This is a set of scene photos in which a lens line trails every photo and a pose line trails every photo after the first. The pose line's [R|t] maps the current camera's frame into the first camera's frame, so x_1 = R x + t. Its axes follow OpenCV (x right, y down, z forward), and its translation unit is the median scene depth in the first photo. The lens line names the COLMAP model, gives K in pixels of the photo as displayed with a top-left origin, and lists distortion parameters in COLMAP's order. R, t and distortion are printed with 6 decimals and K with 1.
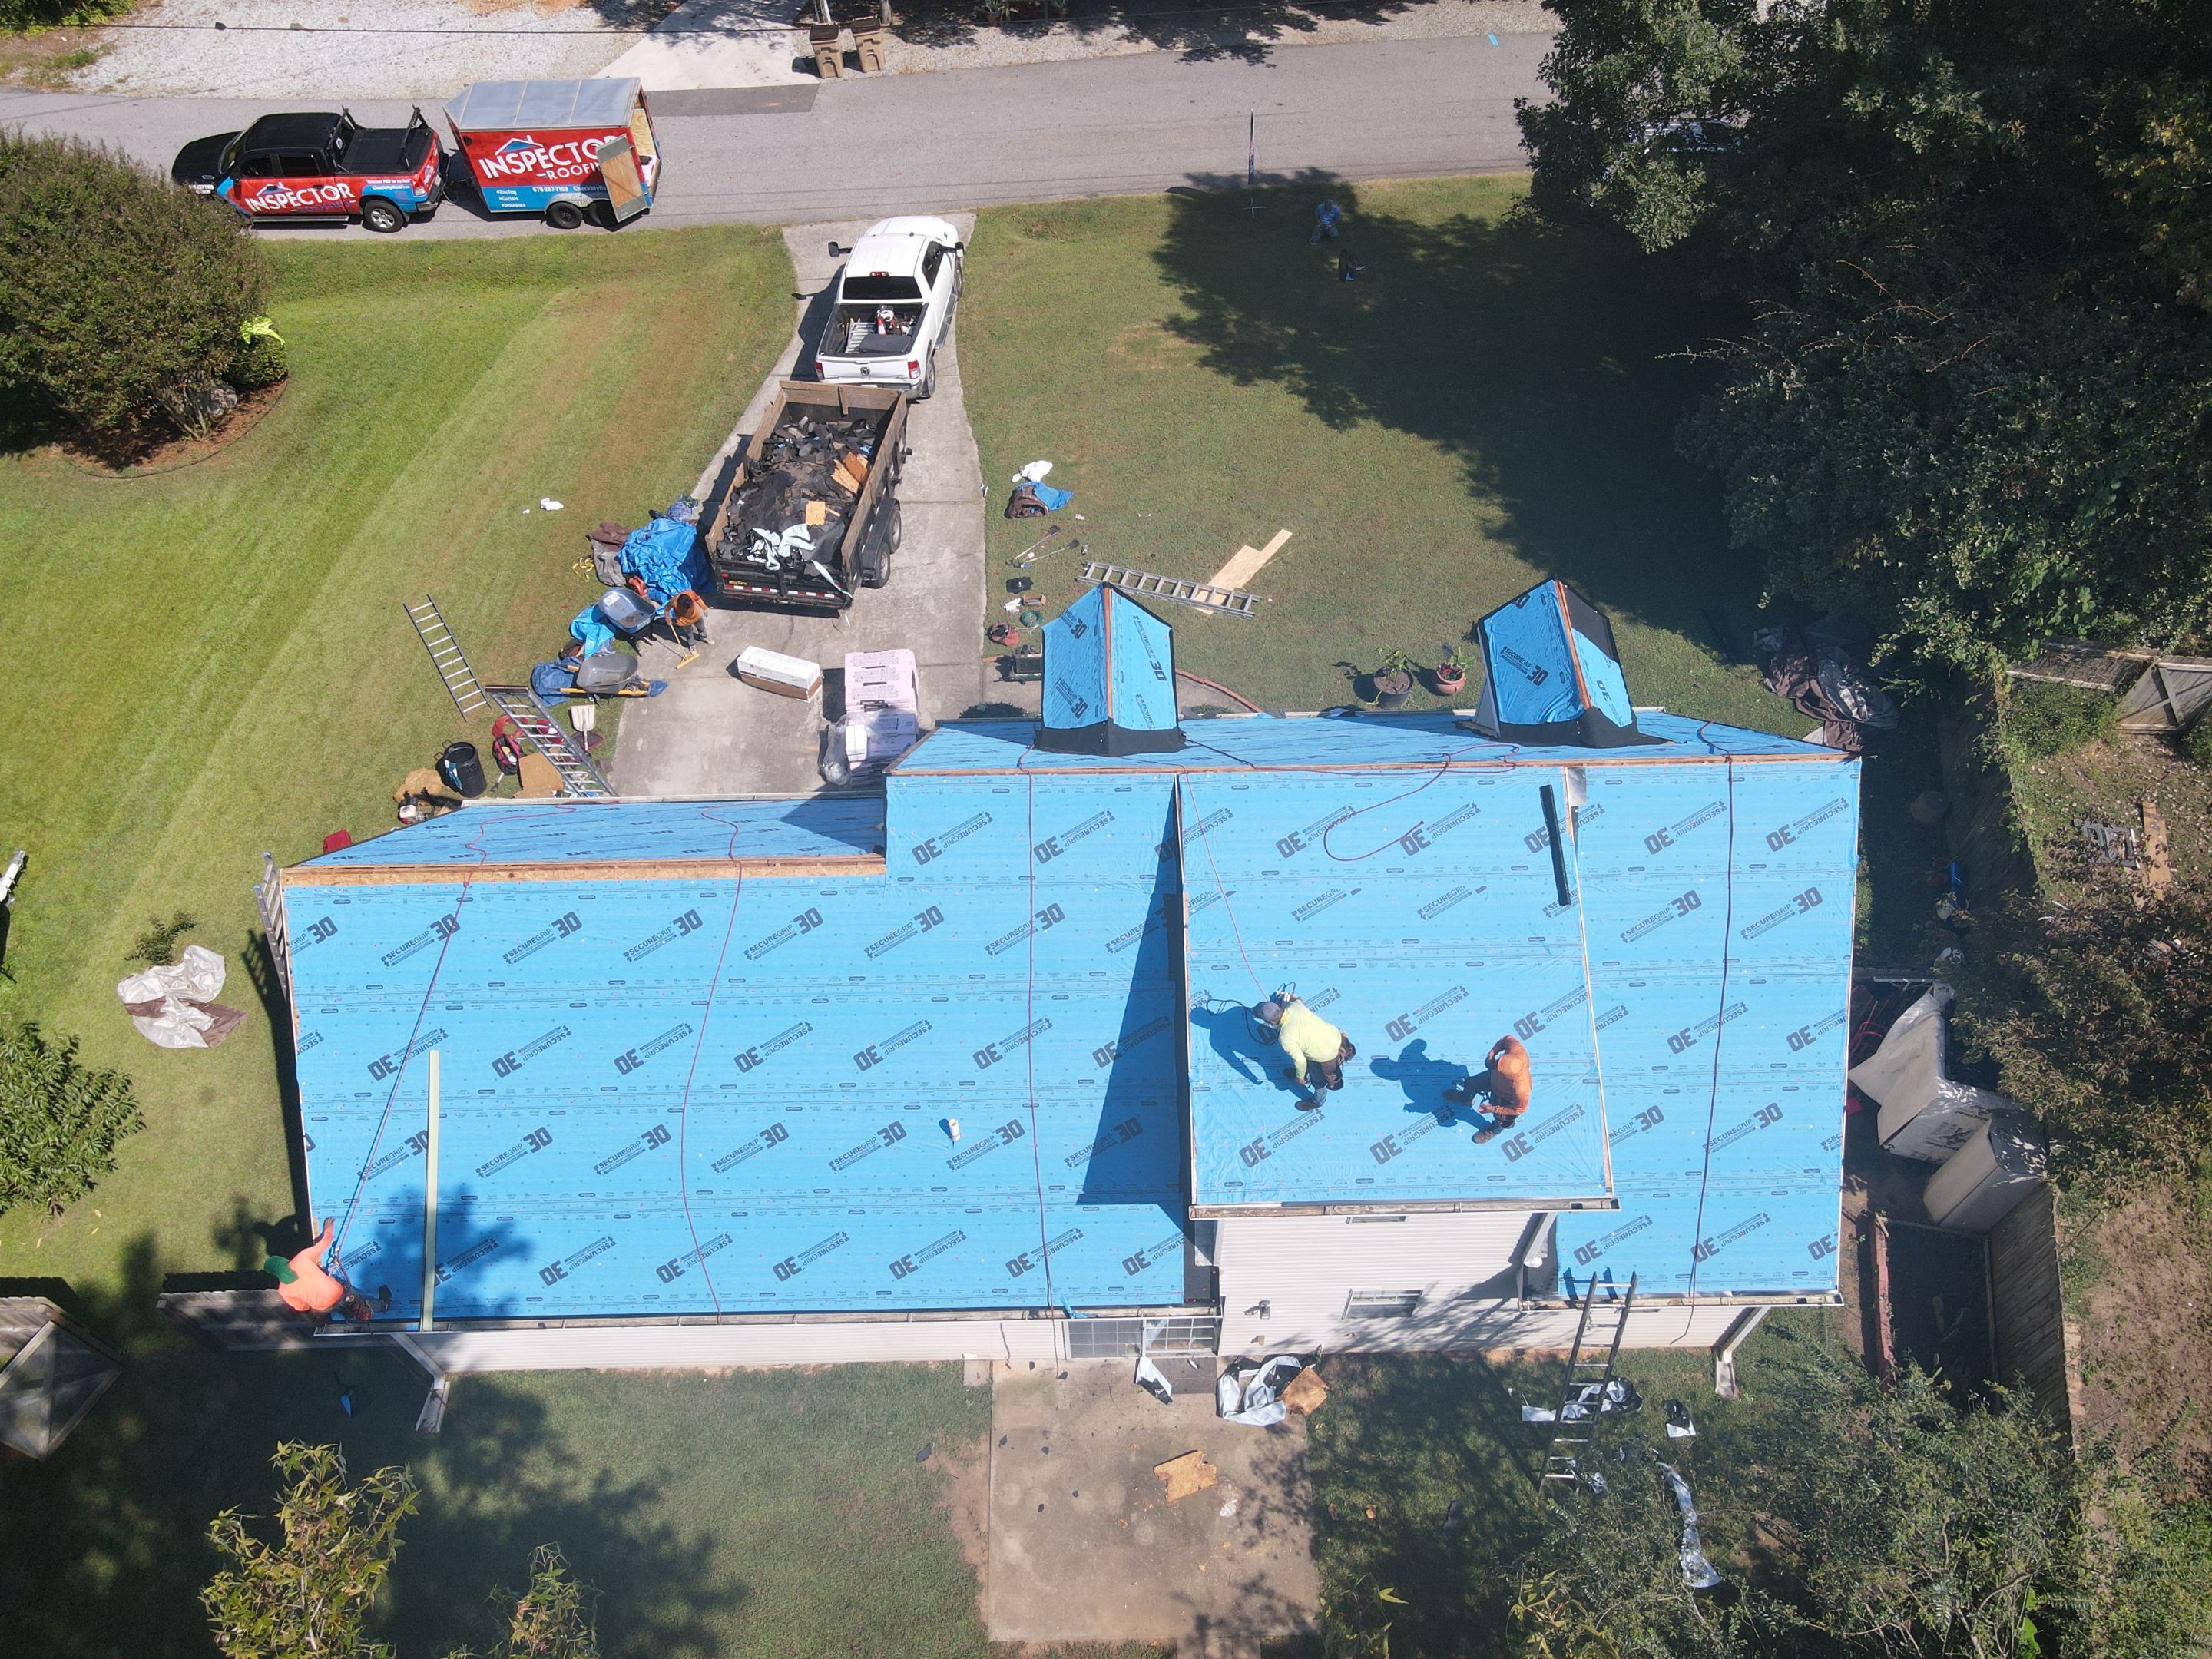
lens RADIAL K [[1603.4, 0, 1106.0], [0, 1603.4, 829.5], [0, 0, 1]] dist [0.003986, 0.006906]
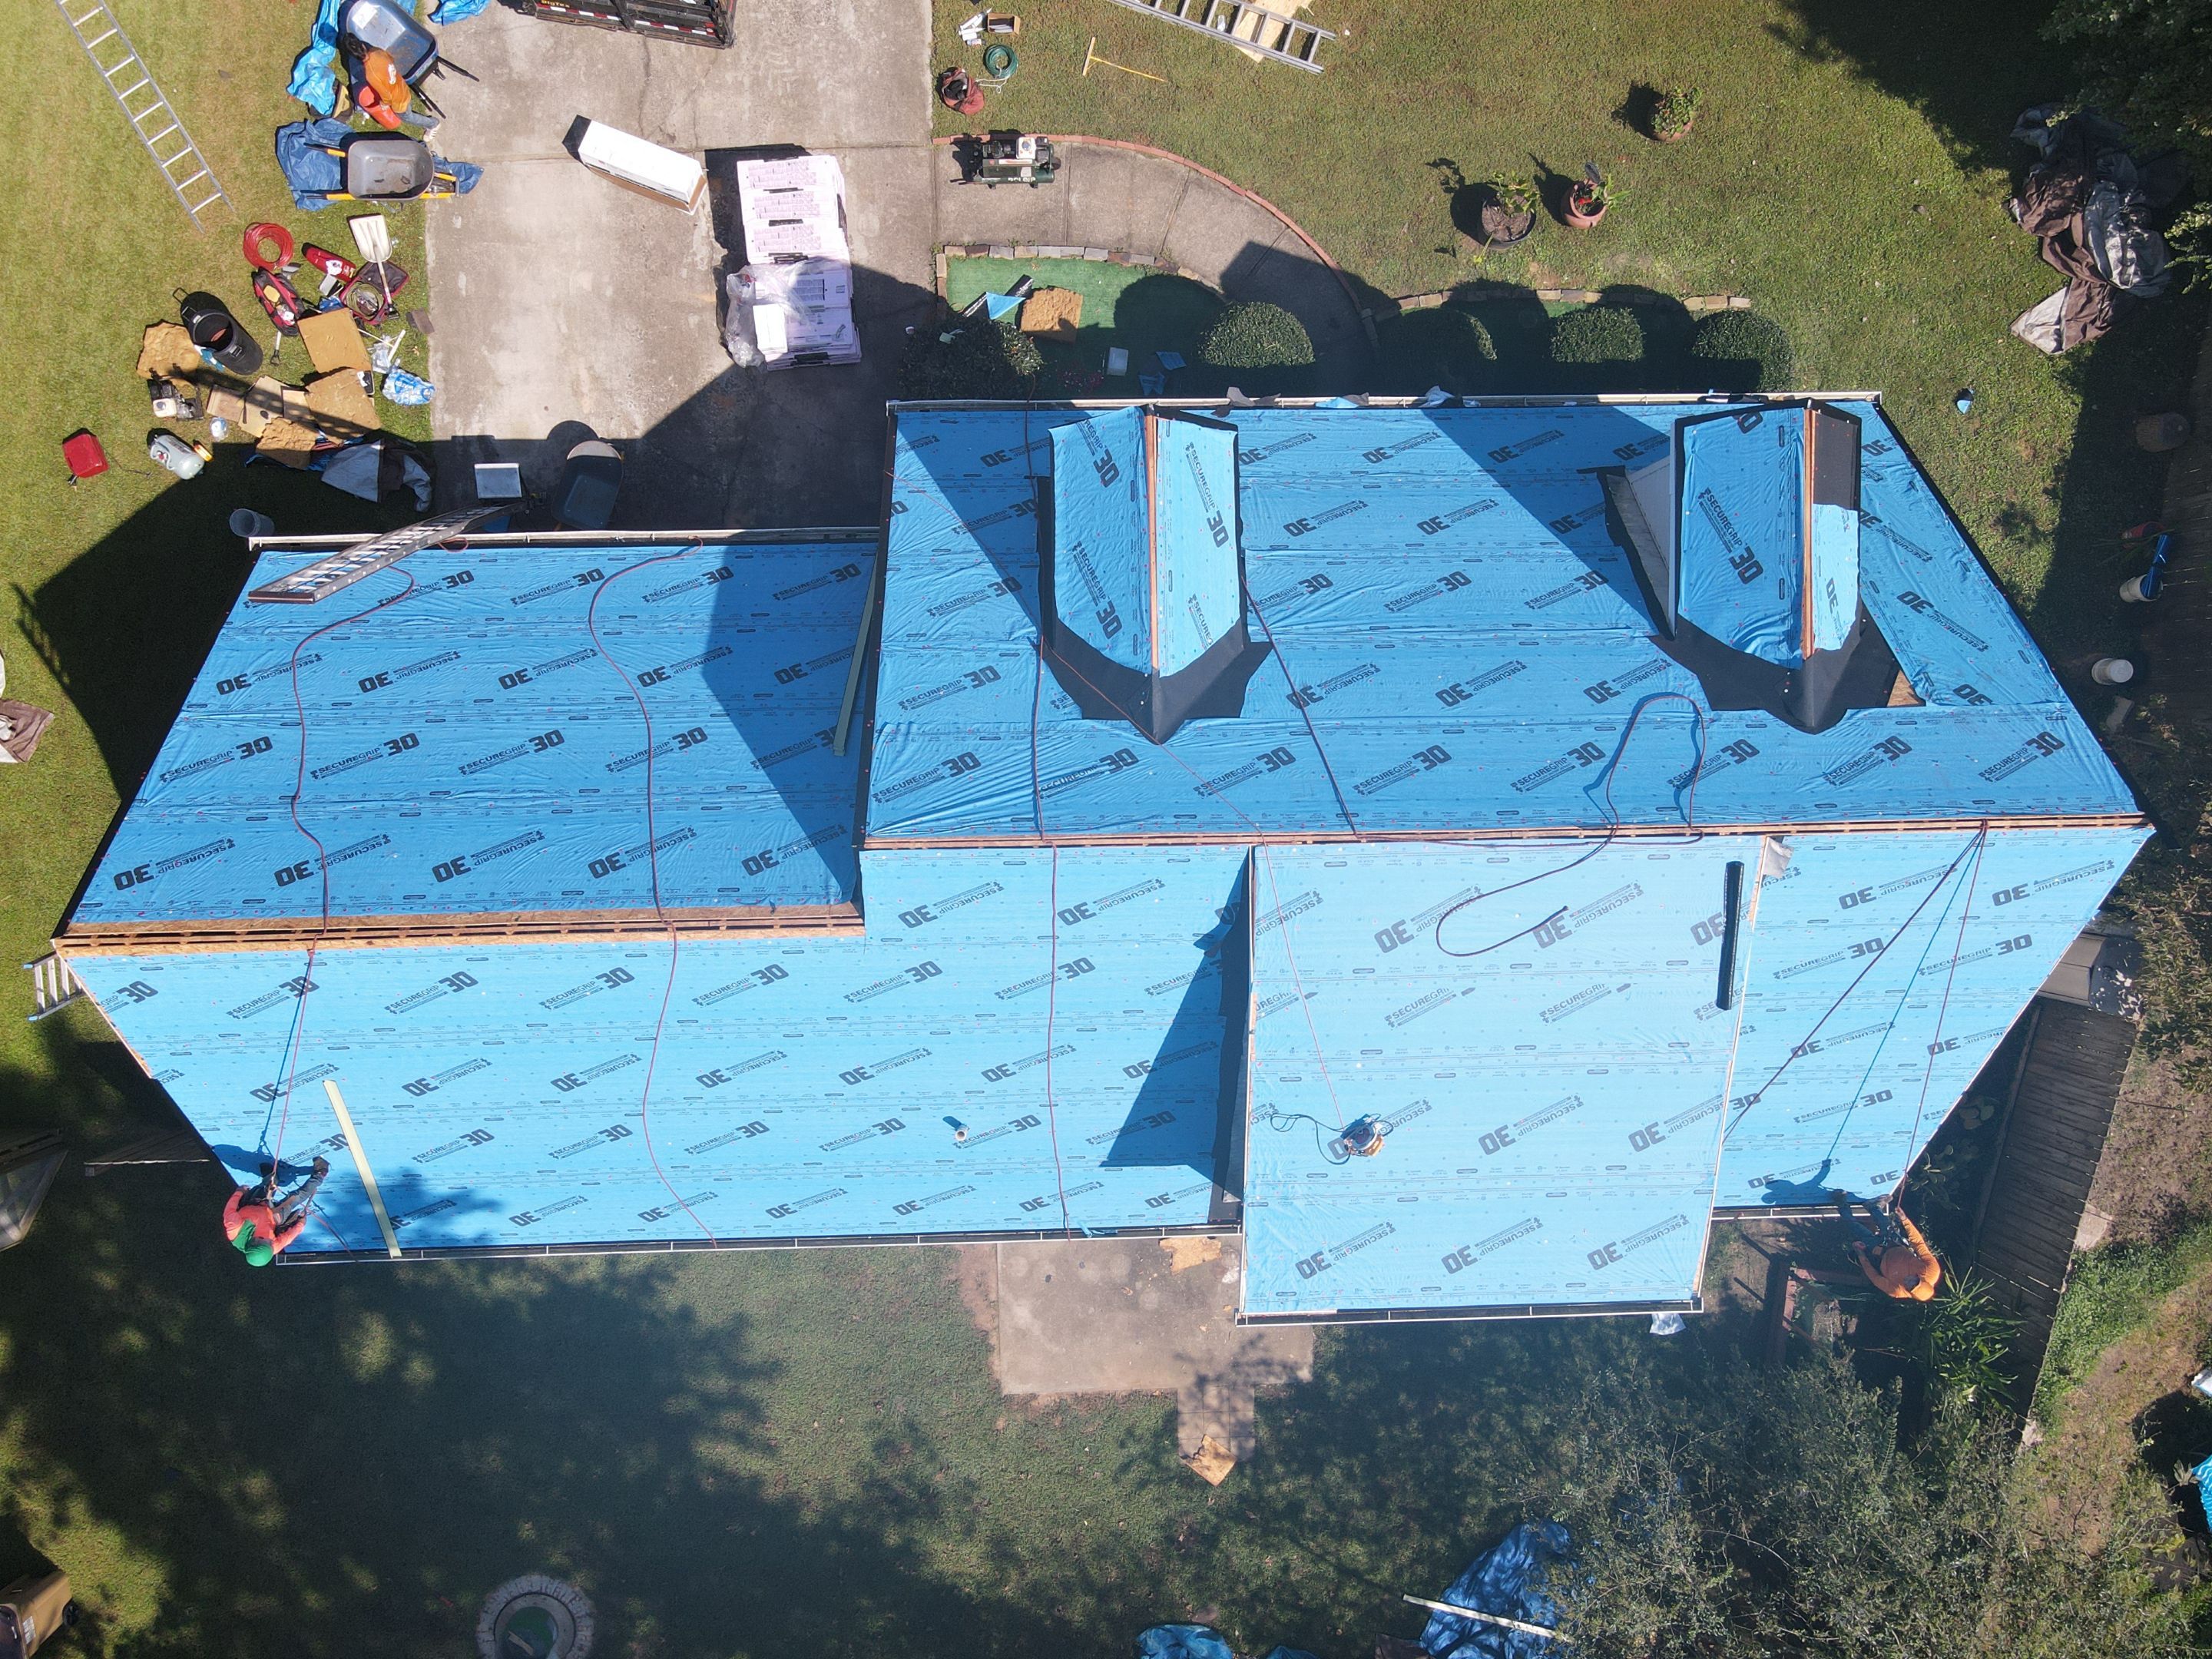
lens RADIAL K [[1607.3, 0, 1107.1], [0, 1607.3, 812.0], [0, 0, 1]] dist [0.010132, 0.005667]
pose [[0.998779, -0.003644, 0.049258, -0.052737], [-0.027510, 0.787234, 0.616041, -0.446376], [-0.041023, -0.616644, 0.786173, 0.378332]]
